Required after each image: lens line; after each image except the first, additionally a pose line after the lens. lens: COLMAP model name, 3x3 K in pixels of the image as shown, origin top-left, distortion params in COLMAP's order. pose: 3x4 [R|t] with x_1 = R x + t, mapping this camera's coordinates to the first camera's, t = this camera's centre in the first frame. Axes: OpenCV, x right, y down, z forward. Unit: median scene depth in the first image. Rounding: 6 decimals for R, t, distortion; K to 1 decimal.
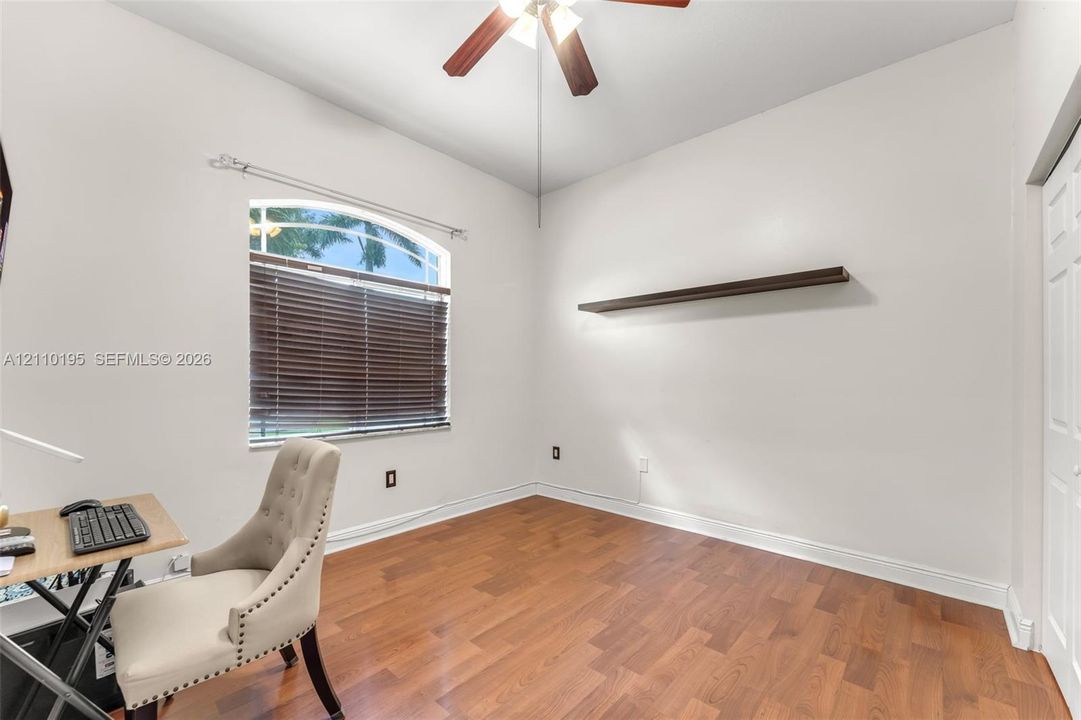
lens RADIAL K [[443.5, 0, 537.8], [0, 443.5, 361.7], [0, 0, 1]] dist [0.003218, 0.000462]
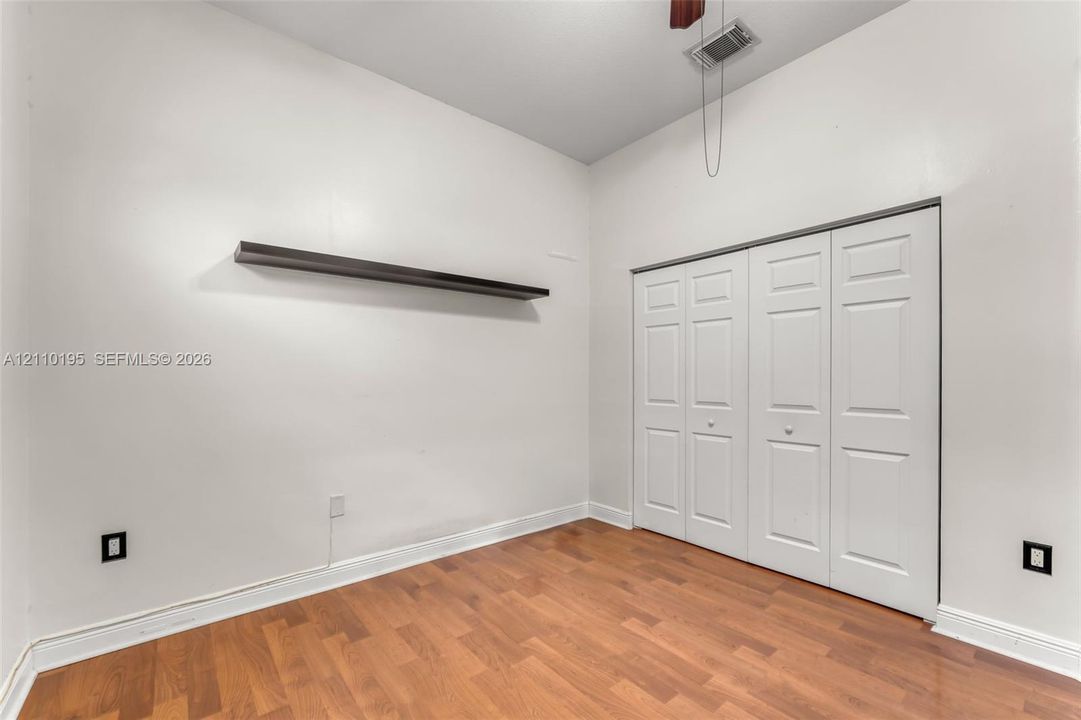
lens RADIAL K [[443.5, 0, 537.6], [0, 443.5, 368.9], [0, 0, 1]] dist [0.003218, 0.000462]
pose [[0.152535, 0.014939, 0.988185, -0.600082], [-0.036030, 0.999305, -0.009545, 0.028248], [-0.987641, -0.034148, 0.152967, 0.915068]]
